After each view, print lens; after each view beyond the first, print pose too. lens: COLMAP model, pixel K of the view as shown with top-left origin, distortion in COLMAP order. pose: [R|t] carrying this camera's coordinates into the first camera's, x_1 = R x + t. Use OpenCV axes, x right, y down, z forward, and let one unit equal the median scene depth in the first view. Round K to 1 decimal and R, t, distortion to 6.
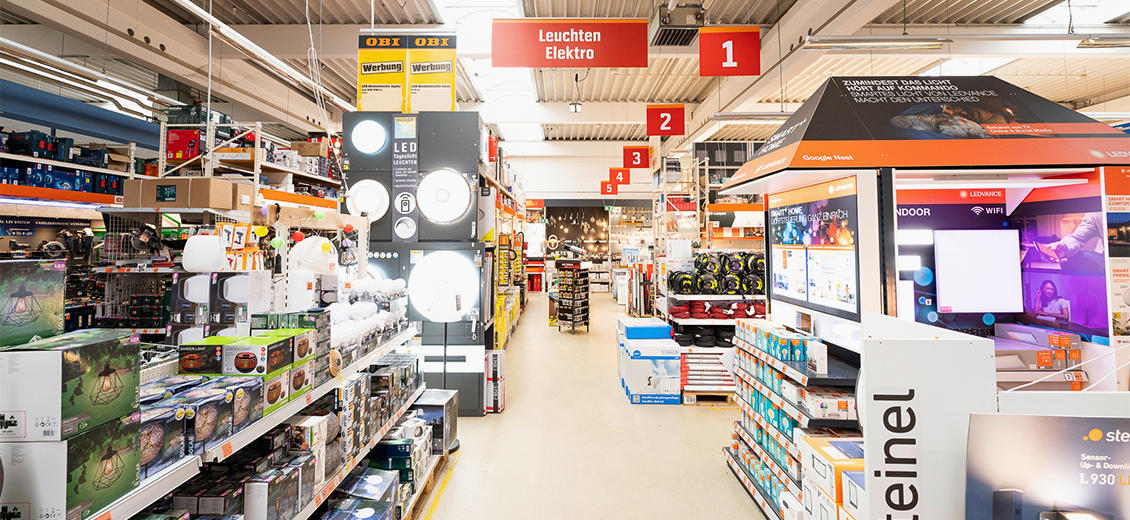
lens RADIAL K [[449.8, 0, 556.4], [0, 449.8, 221.0], [0, 0, 1]] dist [-0.000463, 0.000137]
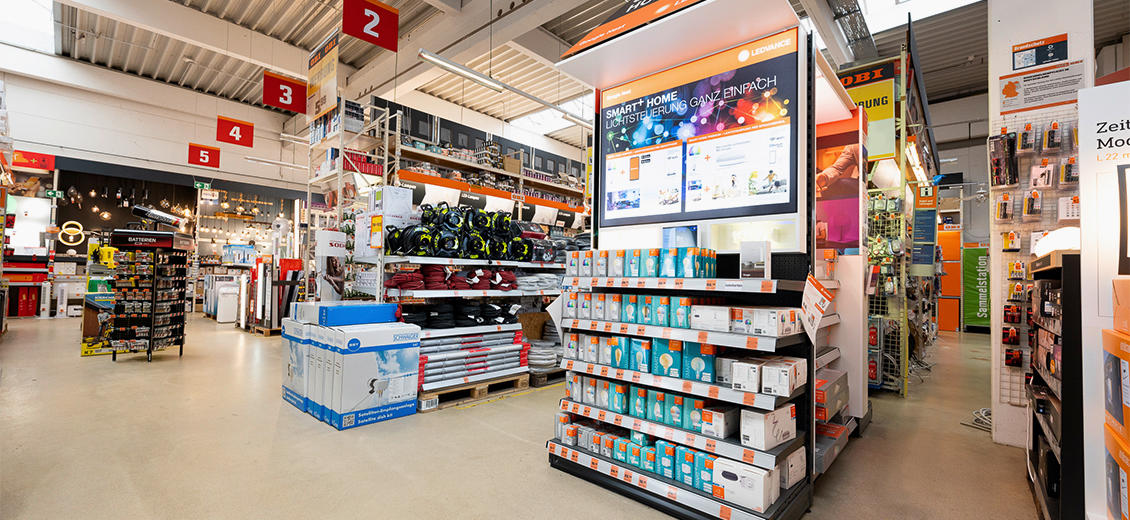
lens RADIAL K [[449.8, 0, 565.4], [0, 449.8, 264.9], [0, 0, 1]] dist [-0.000463, 0.000137]
pose [[0.655071, 0.036346, 0.754693, -0.088287], [-0.055495, 0.998459, 0.000084, 0.167444], [-0.753527, -0.041937, 0.656078, 0.385868]]
